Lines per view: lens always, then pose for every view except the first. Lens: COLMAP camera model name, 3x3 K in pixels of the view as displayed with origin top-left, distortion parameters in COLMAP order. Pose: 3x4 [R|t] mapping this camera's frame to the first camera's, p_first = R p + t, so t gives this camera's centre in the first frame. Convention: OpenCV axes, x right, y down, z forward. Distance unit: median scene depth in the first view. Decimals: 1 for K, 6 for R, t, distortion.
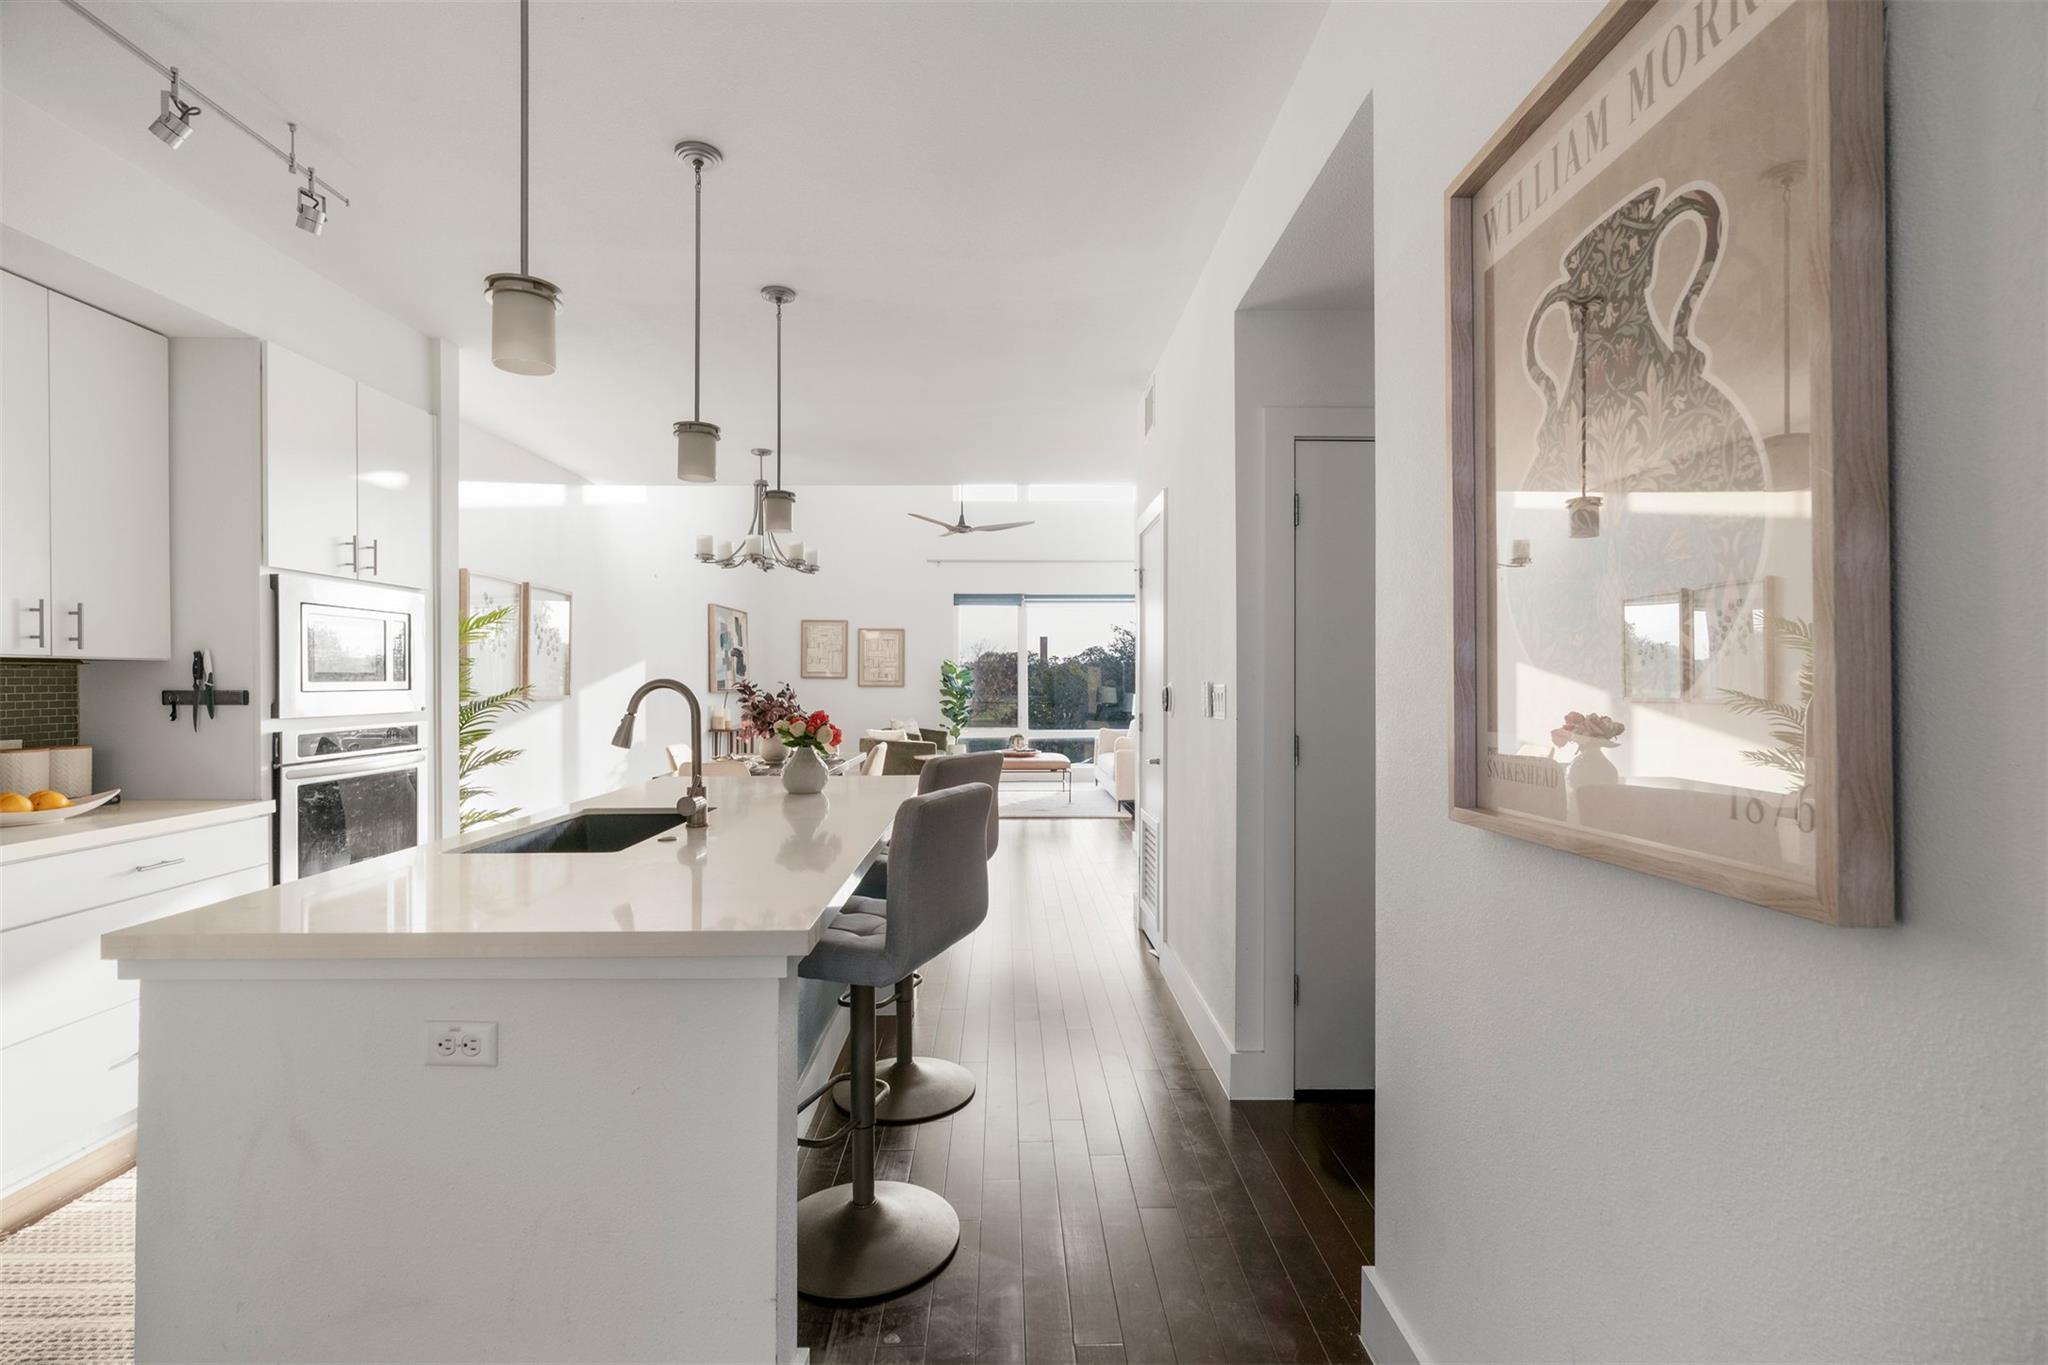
lens RADIAL K [[933.0, 0, 1024.0], [0, 933.0, 682.5], [0, 0, 1]] dist [-0.000036, -0.000003]
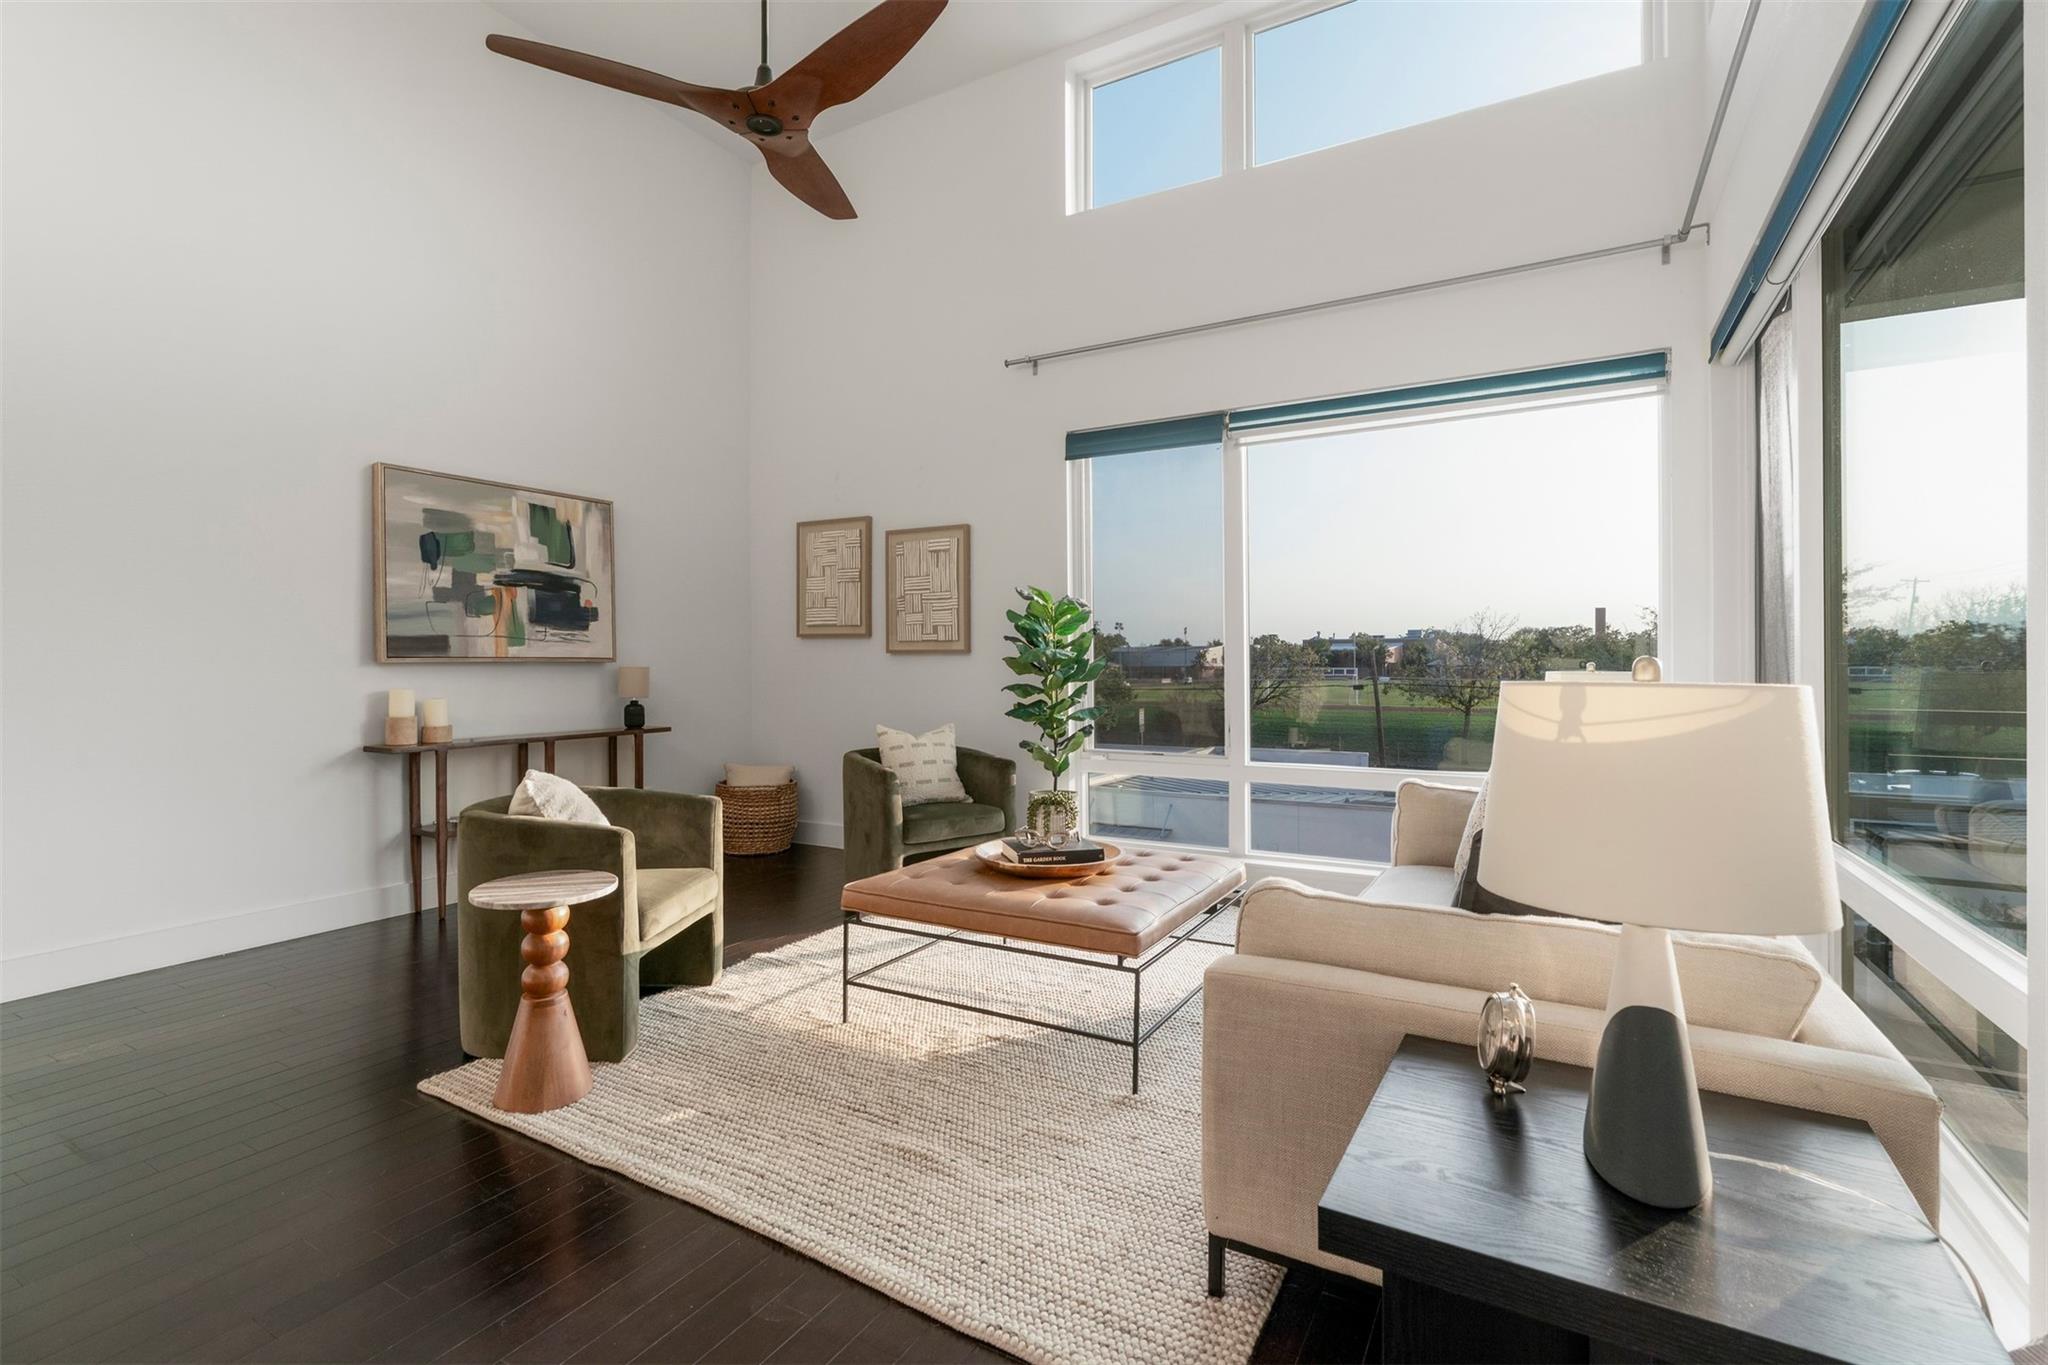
lens RADIAL K [[933.0, 0, 1024.0], [0, 933.0, 682.5], [0, 0, 1]] dist [-0.000036, -0.000003]
pose [[0.859079, 0.006555, -0.511801, 0.125947], [0.003191, 0.999830, 0.018160, 0.010712], [0.511833, -0.017234, 0.858912, 0.625417]]
